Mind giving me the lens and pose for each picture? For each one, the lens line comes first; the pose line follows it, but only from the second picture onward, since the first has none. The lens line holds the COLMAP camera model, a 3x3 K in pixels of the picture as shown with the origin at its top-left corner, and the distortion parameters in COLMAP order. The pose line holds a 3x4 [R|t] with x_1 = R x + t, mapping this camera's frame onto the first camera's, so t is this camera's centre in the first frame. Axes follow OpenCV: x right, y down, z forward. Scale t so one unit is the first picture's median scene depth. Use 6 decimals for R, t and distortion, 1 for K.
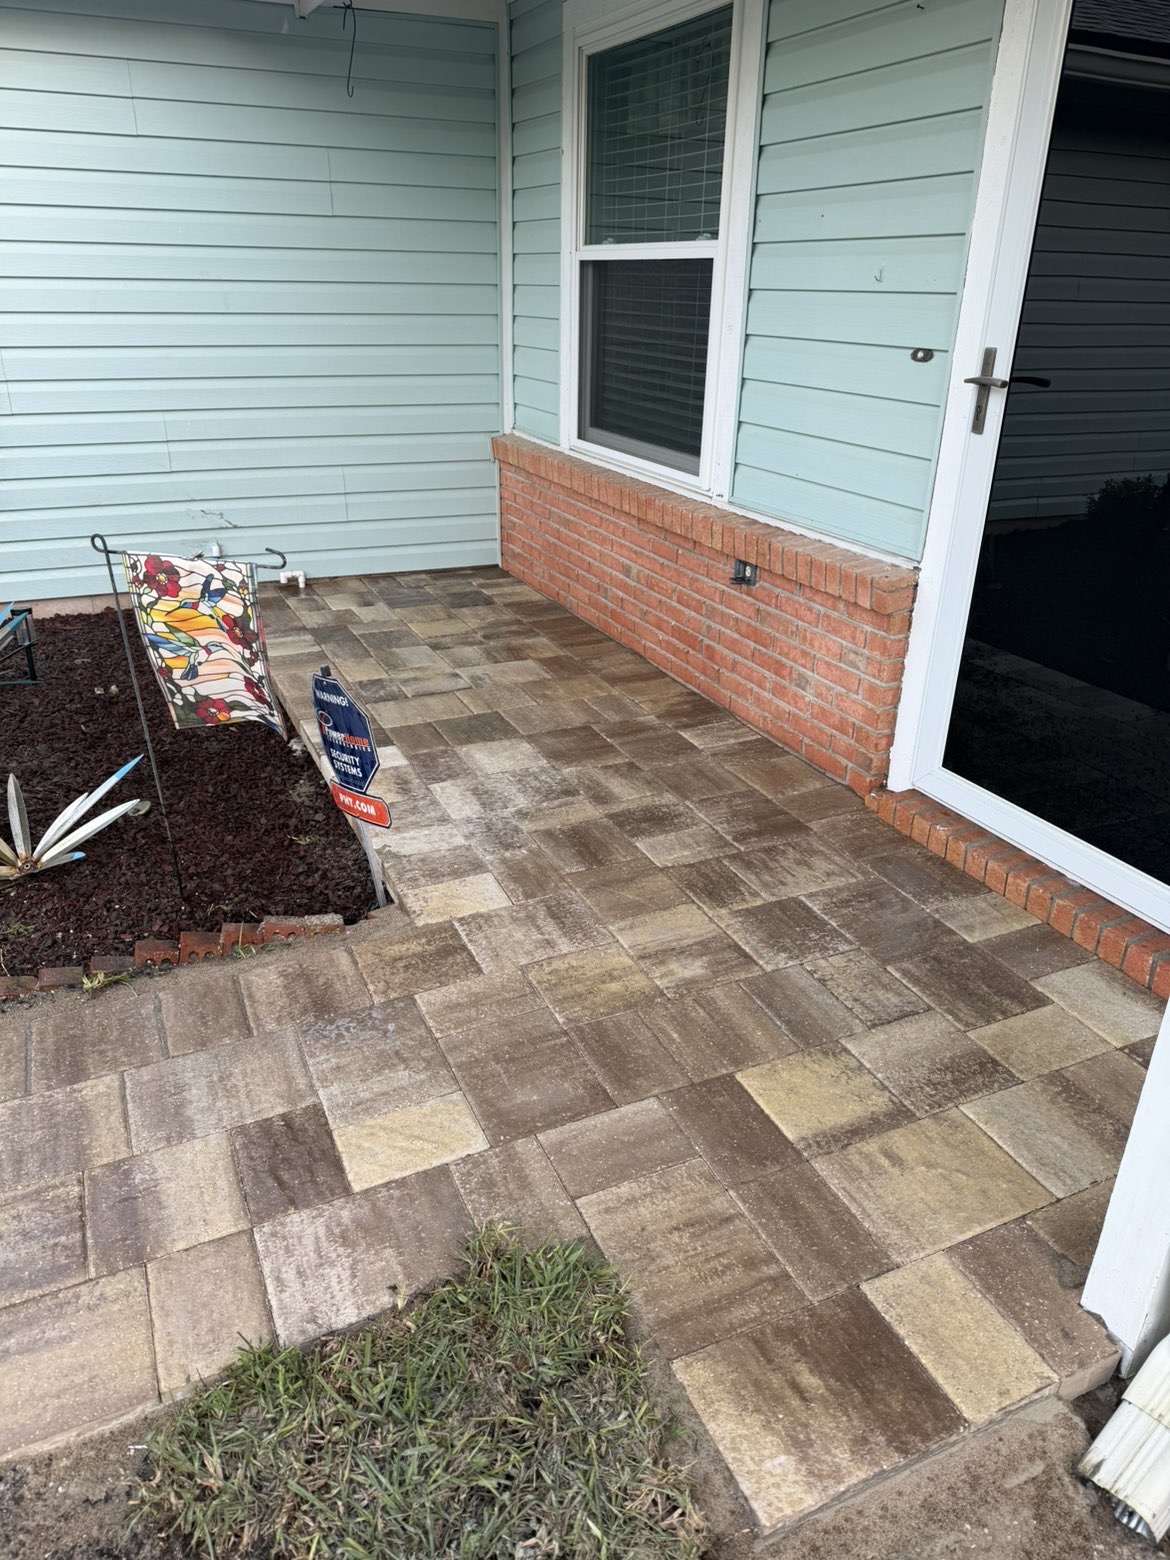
lens RADIAL K [[1091.1, 0, 586.2], [0, 1091.1, 786.6], [0, 0, 1]] dist [0.002030, 0.000442]
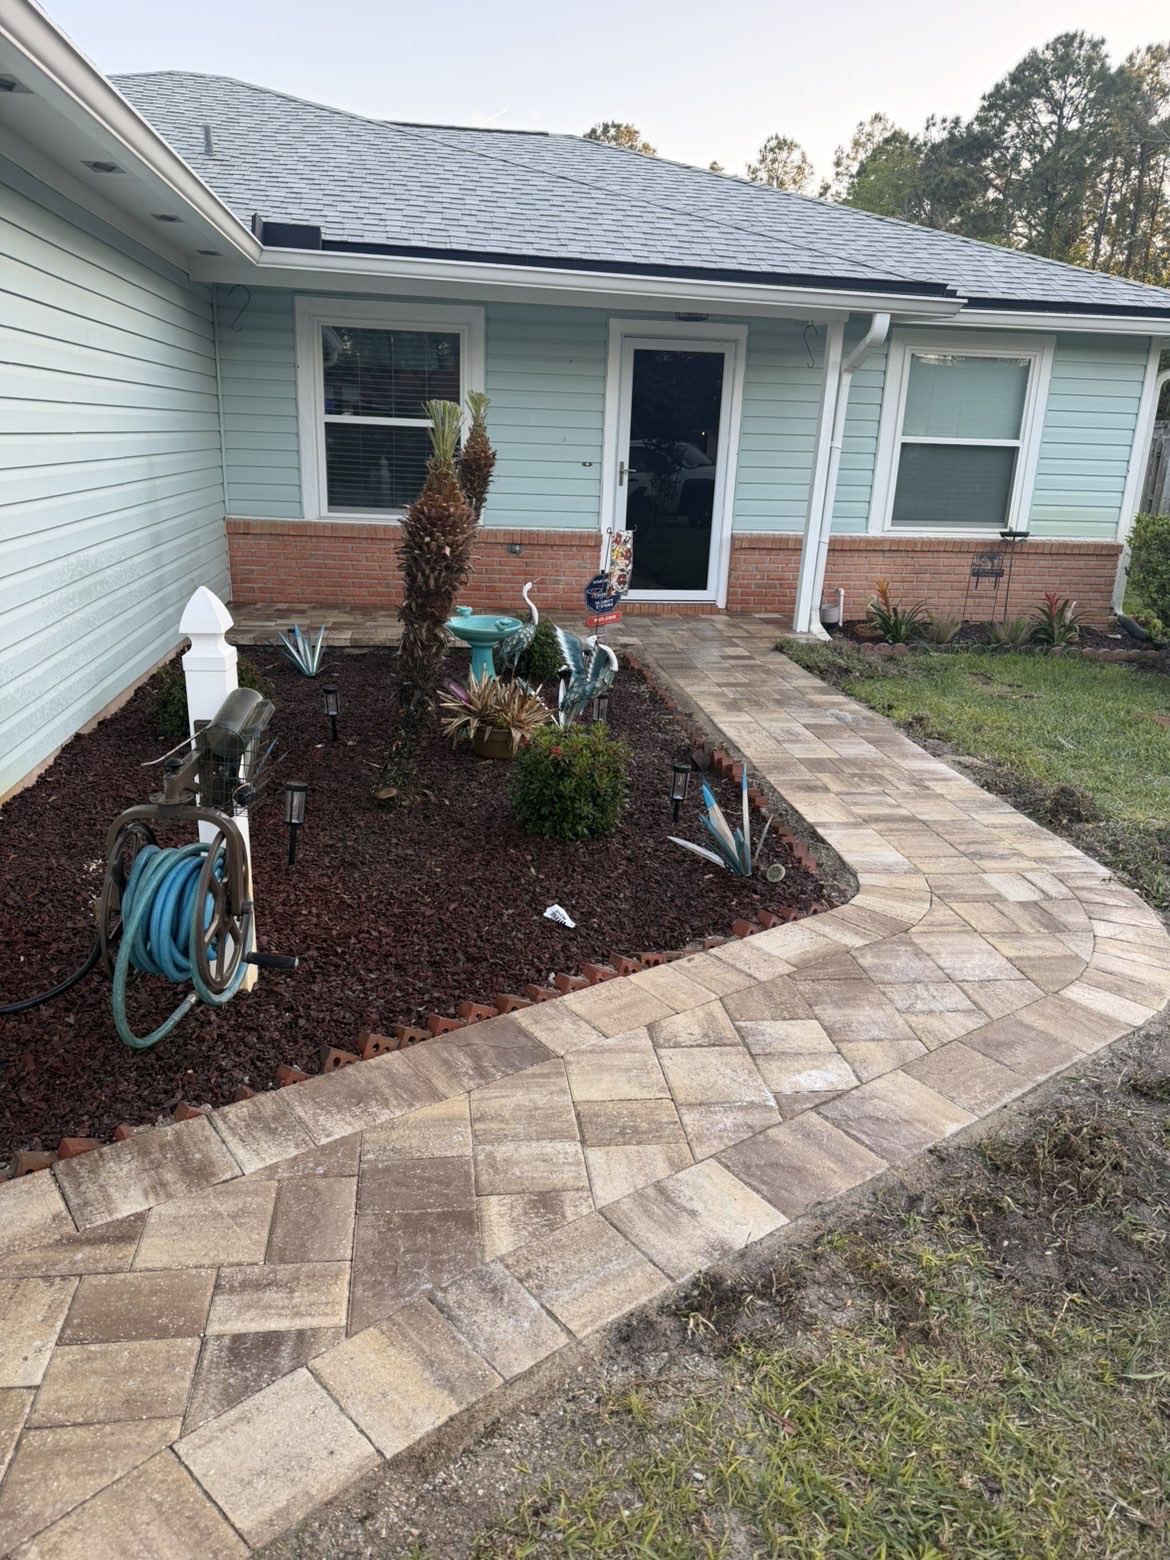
lens RADIAL K [[1091.1, 0, 586.2], [0, 1091.1, 786.6], [0, 0, 1]] dist [0.002030, 0.000442]
pose [[0.280717, -0.298678, 0.912134, -2.310962], [0.365221, 0.912096, 0.186266, -0.106575], [-0.887587, 0.280842, 0.365125, 0.086142]]
